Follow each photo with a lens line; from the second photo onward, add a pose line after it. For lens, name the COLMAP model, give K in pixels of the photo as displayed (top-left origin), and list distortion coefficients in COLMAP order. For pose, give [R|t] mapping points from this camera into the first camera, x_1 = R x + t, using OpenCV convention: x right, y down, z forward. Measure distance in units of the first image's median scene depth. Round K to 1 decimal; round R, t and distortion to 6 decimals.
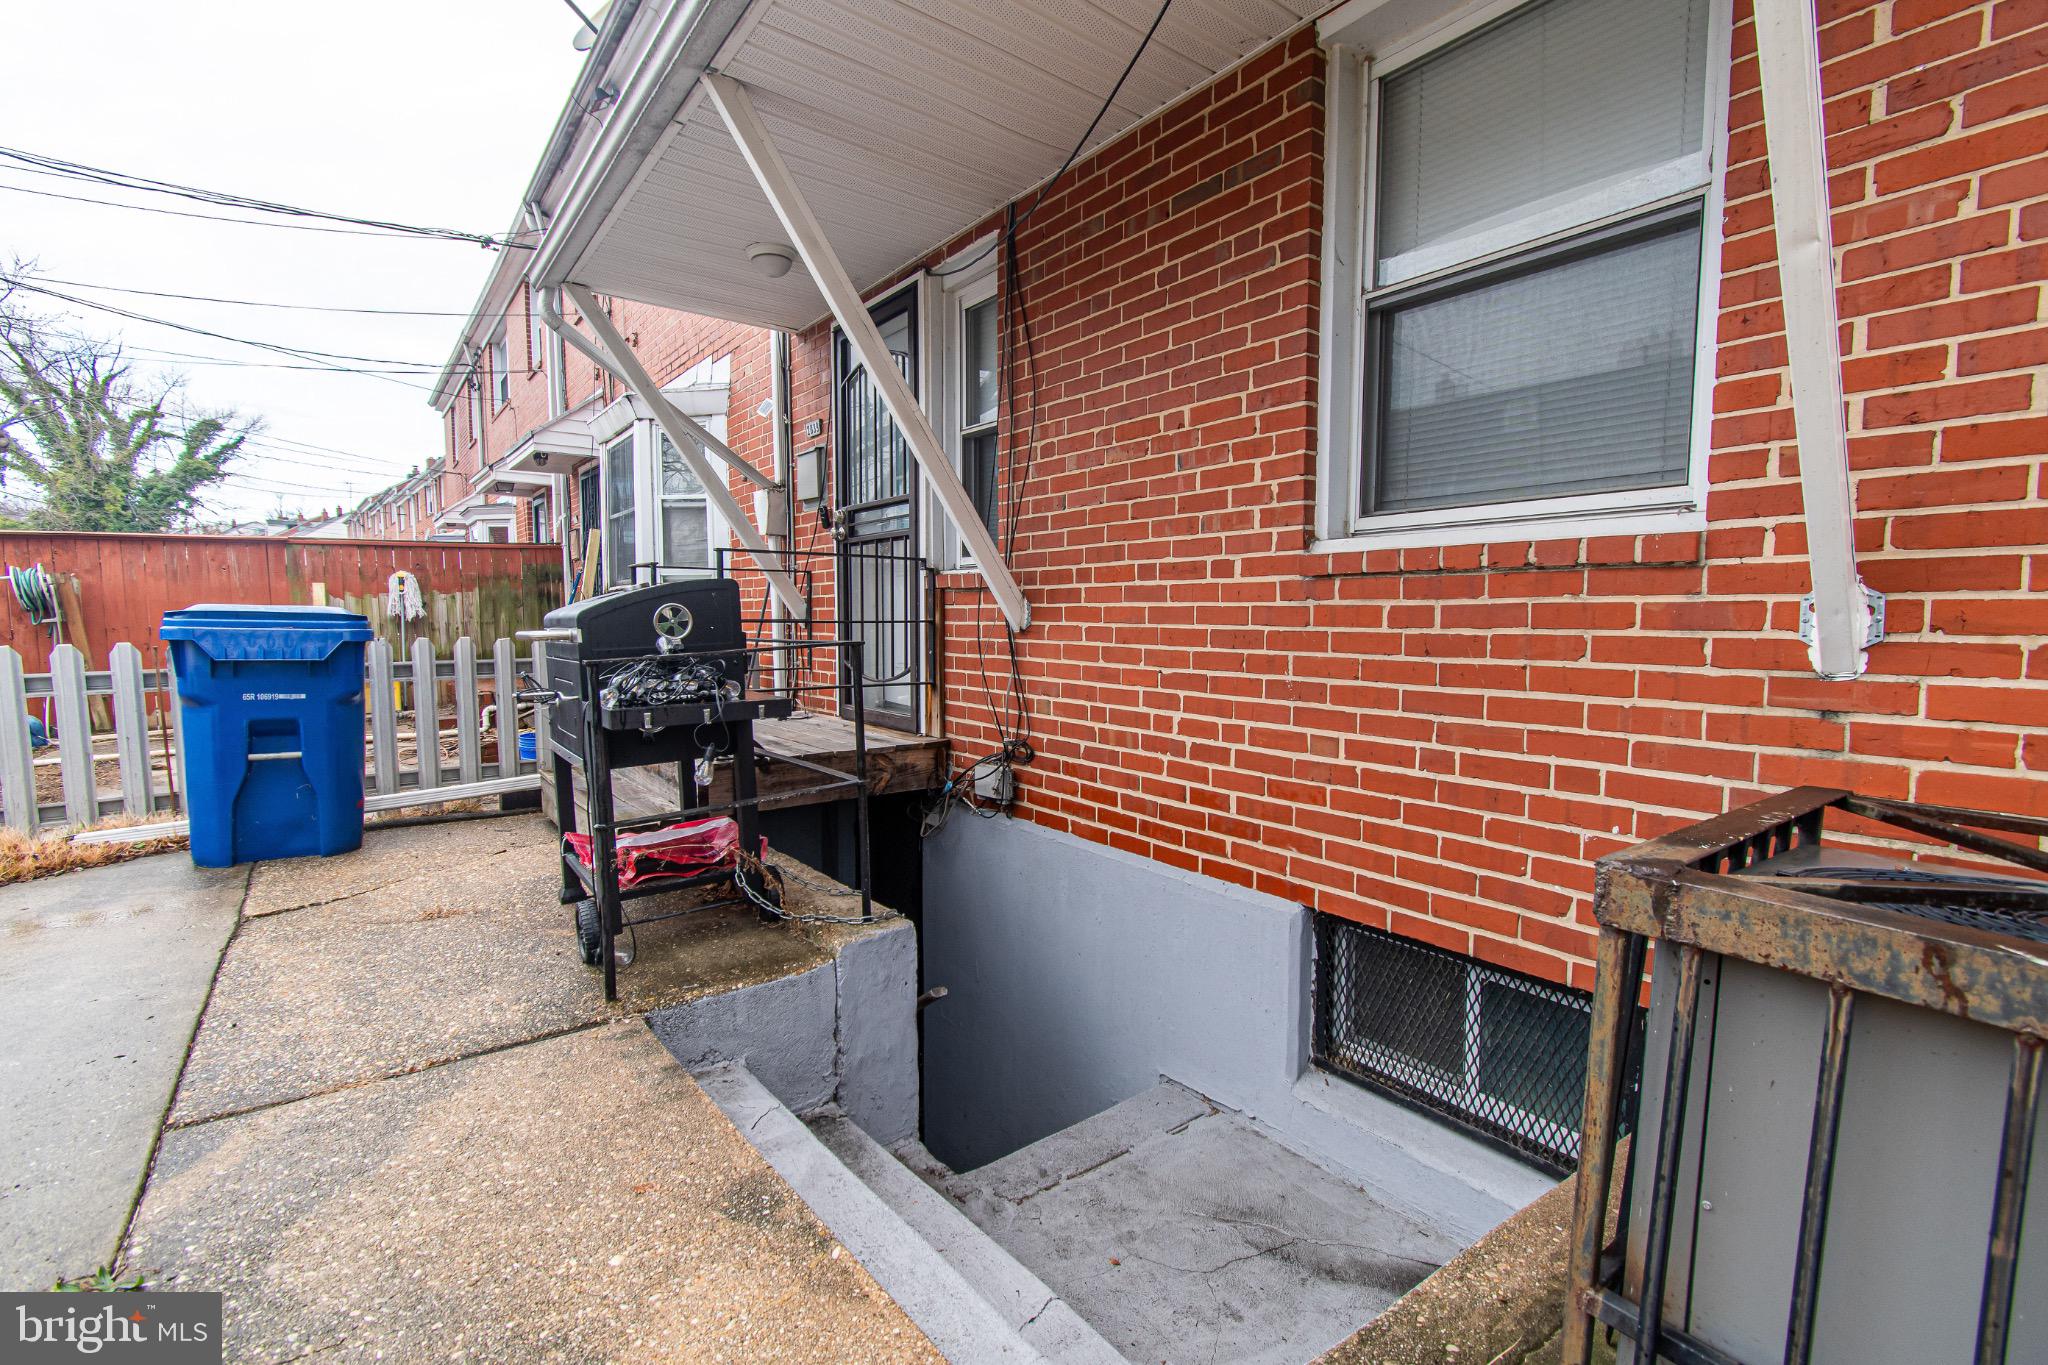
lens RADIAL K [[903.1, 0, 1022.6], [0, 903.1, 676.4], [0, 0, 1]] dist [0.007672, -0.002969]
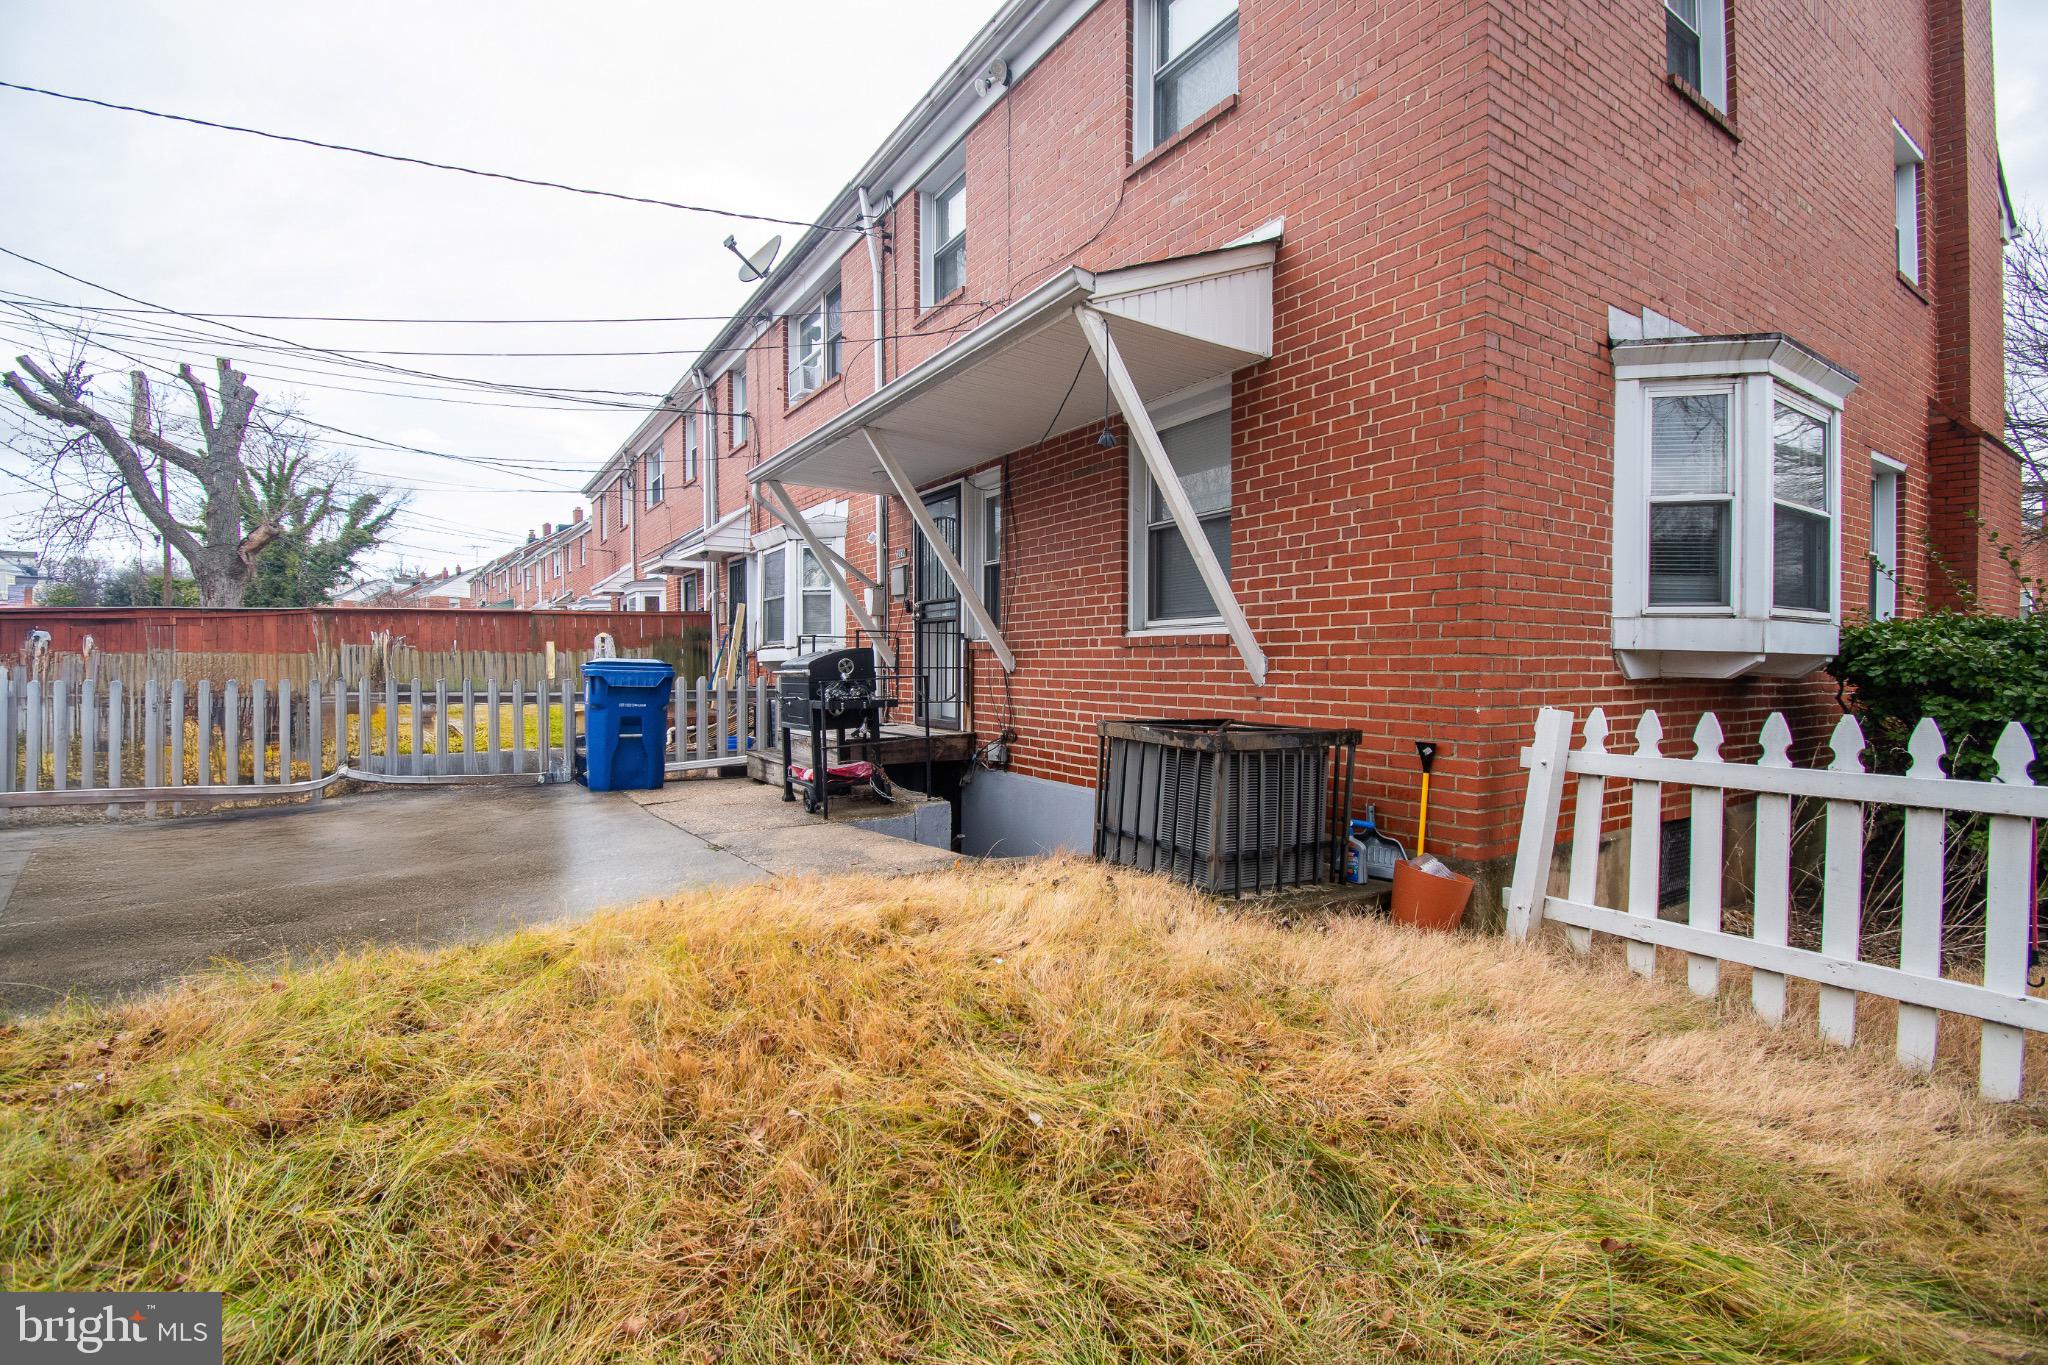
lens RADIAL K [[903.1, 0, 1027.1], [0, 903.1, 675.4], [0, 0, 1]] dist [0.007672, -0.002969]
pose [[0.997665, 0.001634, -0.068278, 0.158754], [-0.005485, 0.998402, -0.056242, 0.061538], [0.068077, 0.056485, 0.996080, -0.878691]]
